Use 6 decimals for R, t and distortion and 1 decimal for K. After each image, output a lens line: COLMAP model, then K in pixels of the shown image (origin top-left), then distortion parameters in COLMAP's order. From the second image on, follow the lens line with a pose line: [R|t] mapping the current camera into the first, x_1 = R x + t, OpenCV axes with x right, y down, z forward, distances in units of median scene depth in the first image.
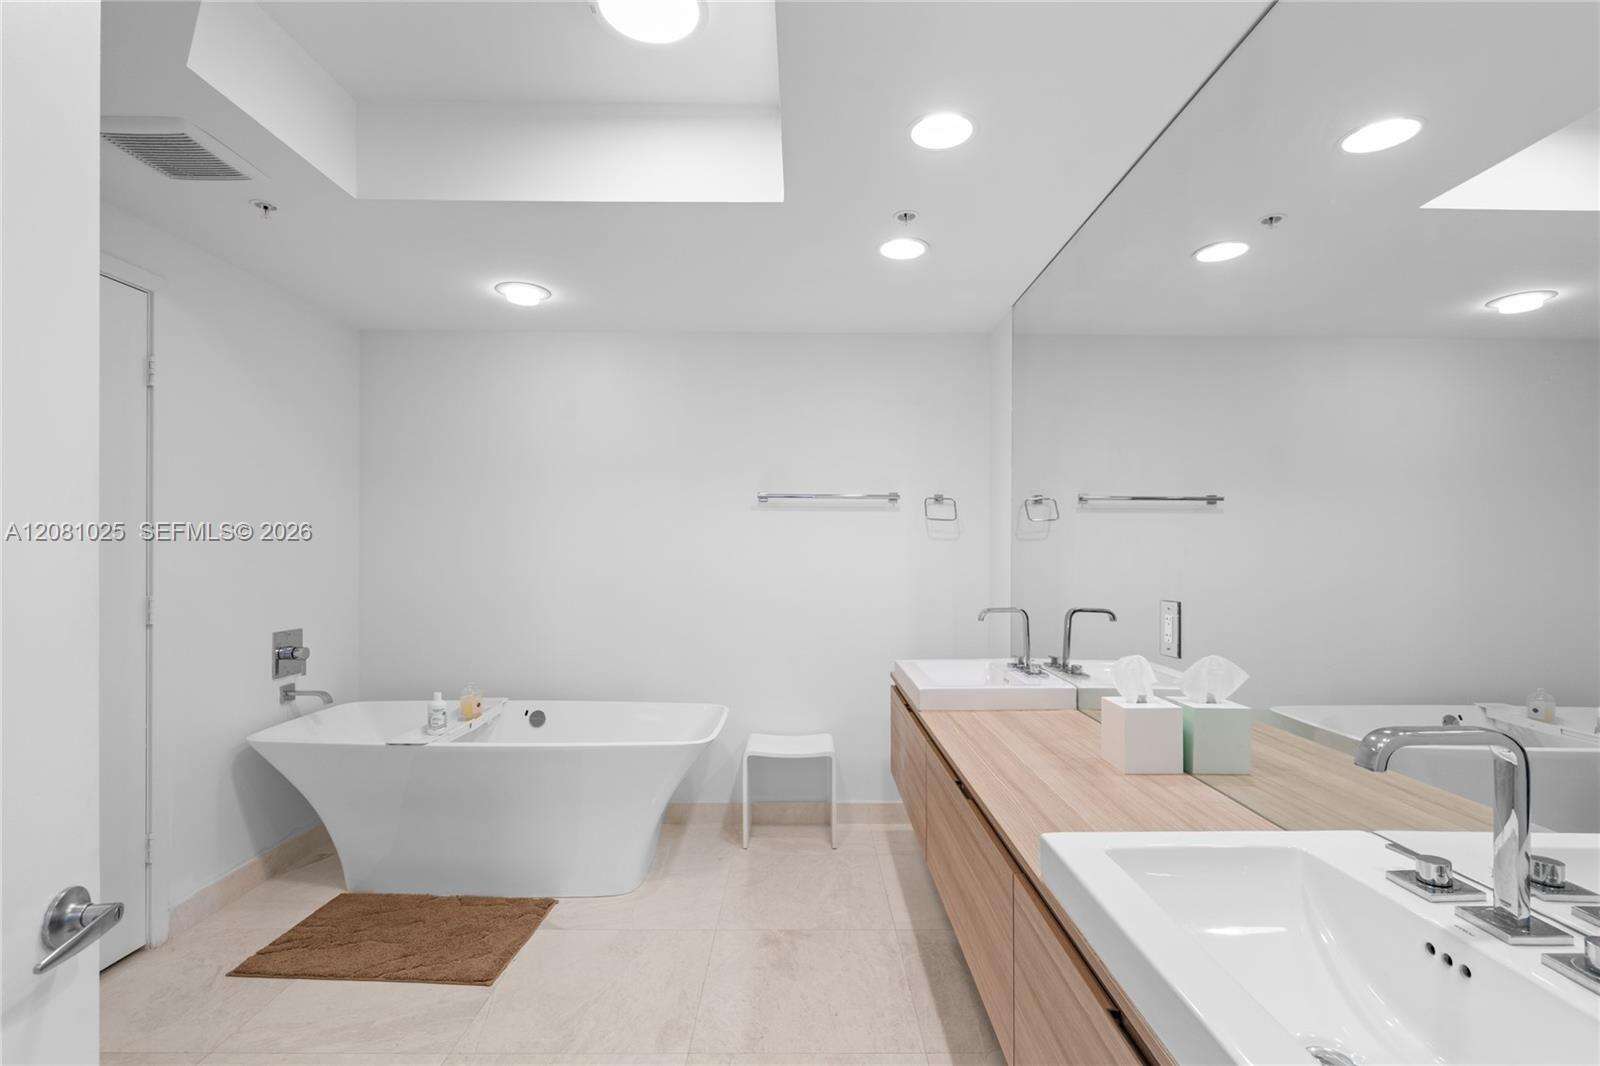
lens RADIAL K [[727.7, 0, 799.8], [0, 727.7, 553.9], [0, 0, 1]] dist [-0.004717, 0.002617]
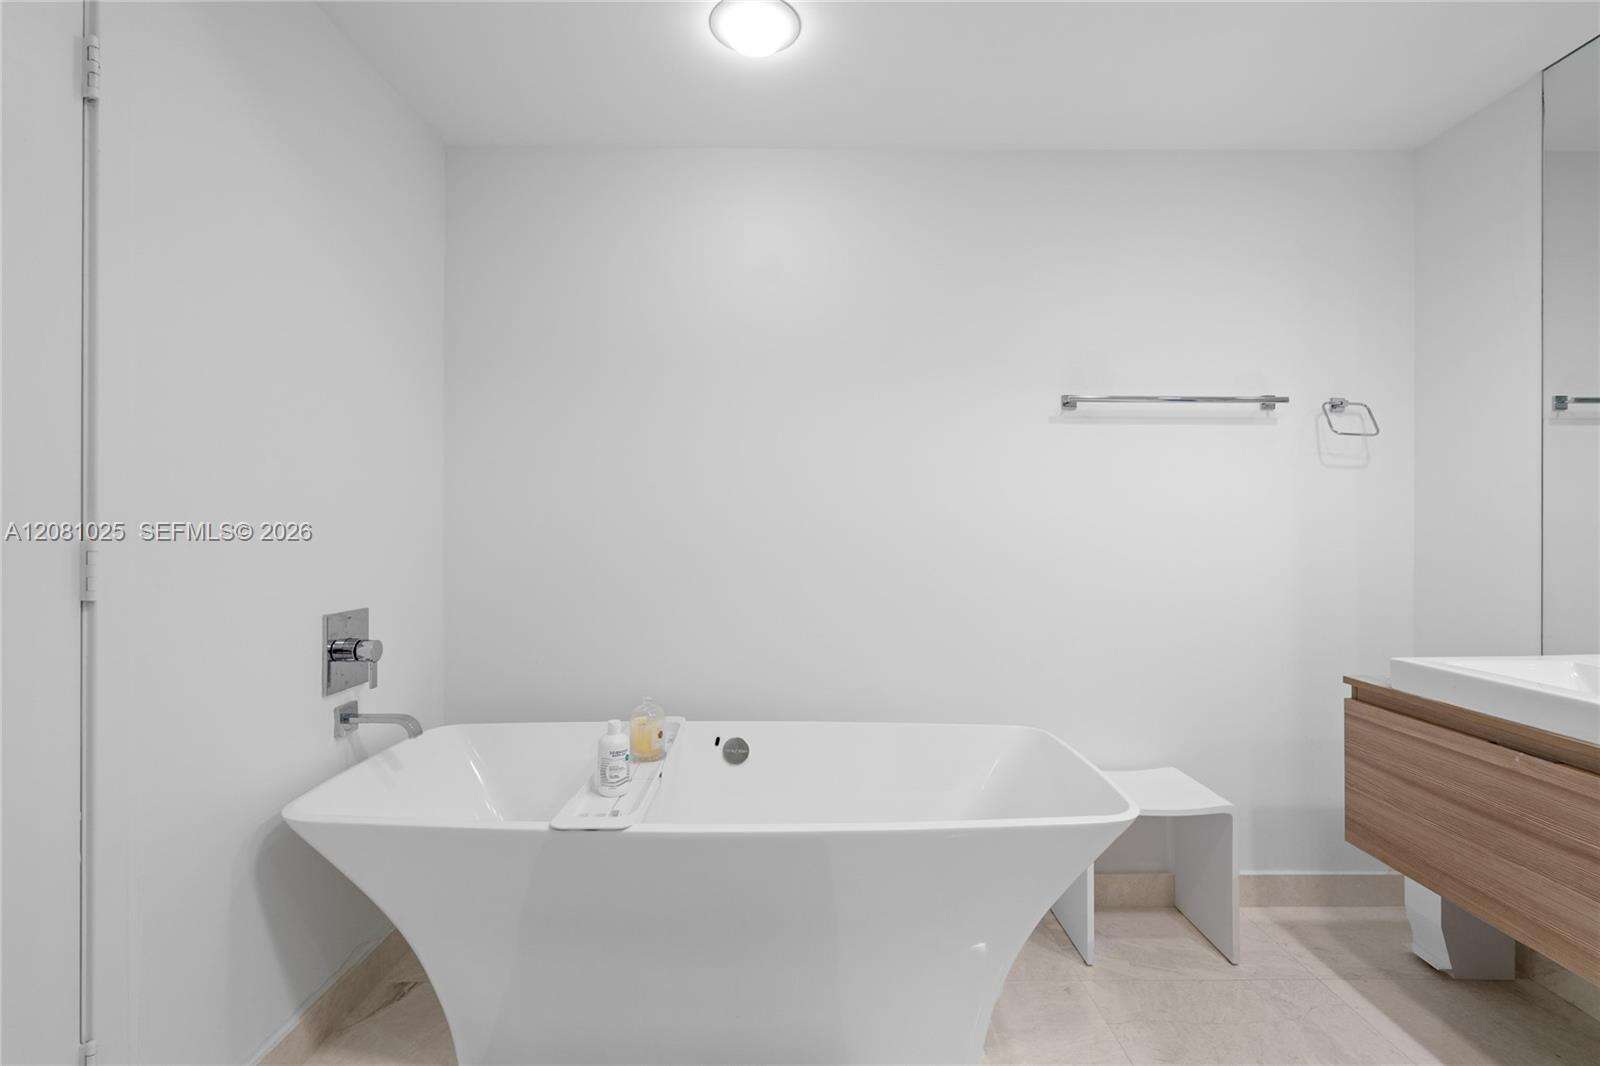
lens RADIAL K [[727.7, 0, 802.2], [0, 727.7, 526.4], [0, 0, 1]] dist [-0.004717, 0.002617]
pose [[0.999991, -0.004120, -0.000684, -0.352677], [0.004115, 0.999964, -0.007477, 0.044669], [0.000715, 0.007475, 0.999972, 0.433181]]
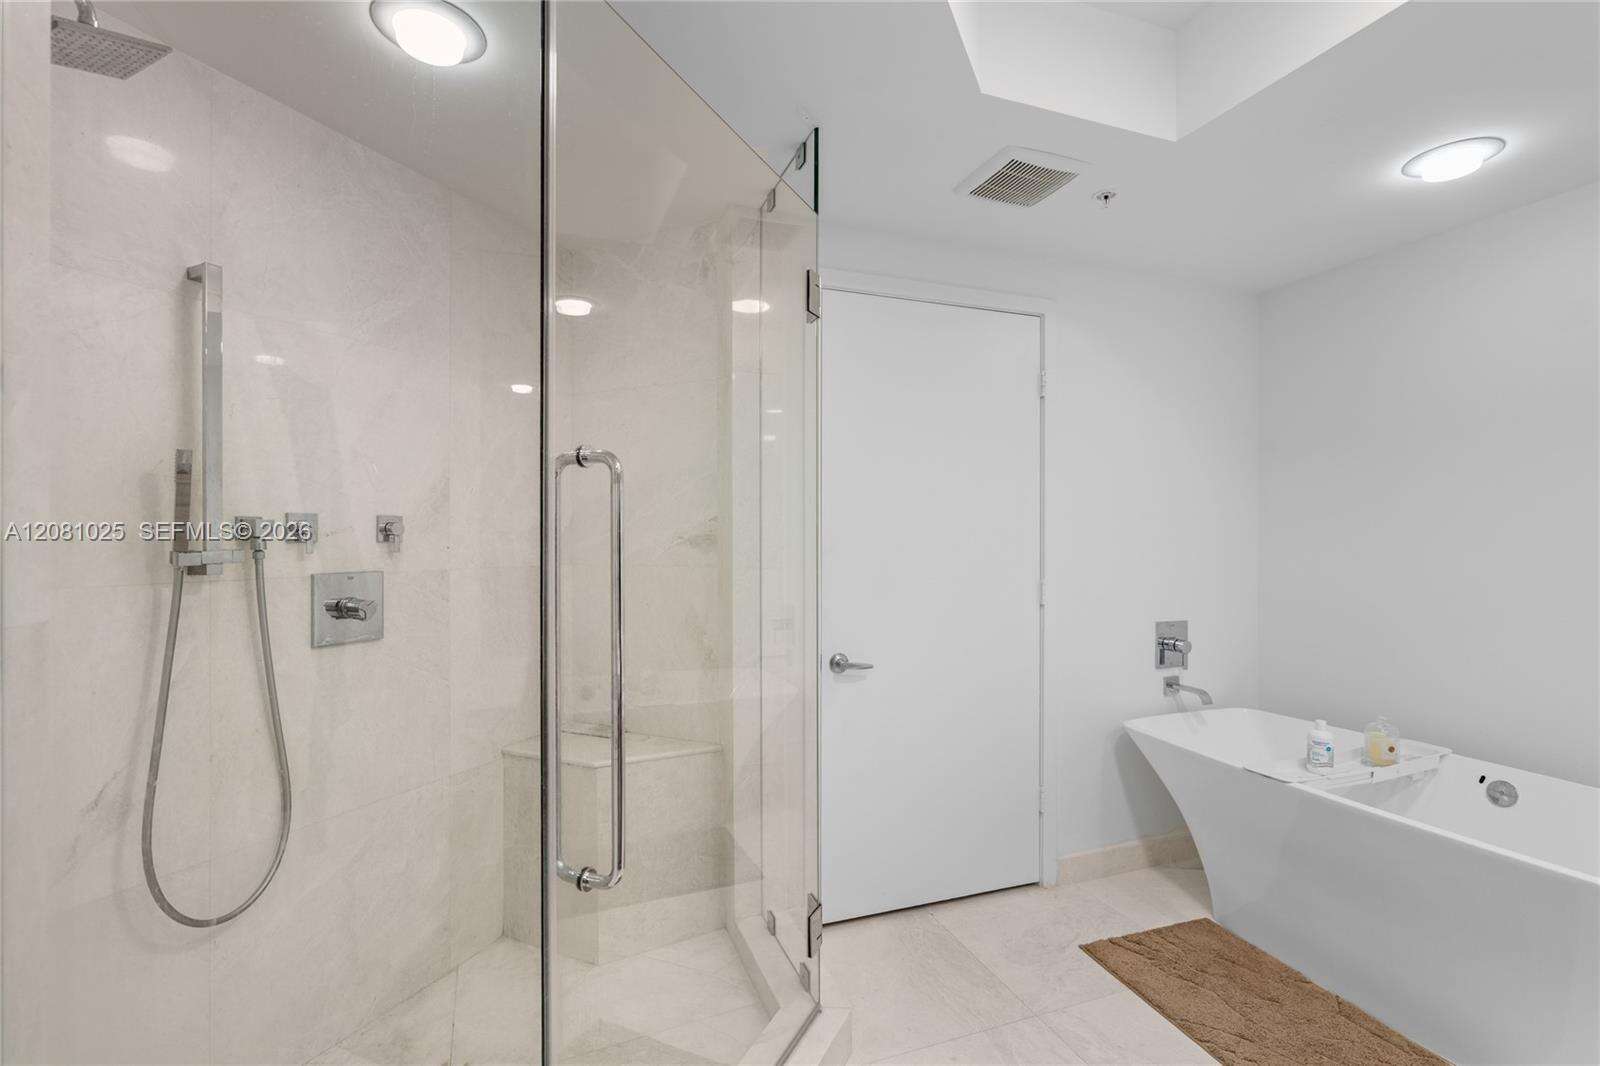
lens RADIAL K [[727.7, 0, 805.2], [0, 727.7, 536.5], [0, 0, 1]] dist [-0.004717, 0.002617]
pose [[0.354419, -0.003238, -0.935081, 0.039413], [-0.003035, 0.999985, -0.004613, -0.002964], [0.935082, 0.004473, 0.354403, 0.199321]]
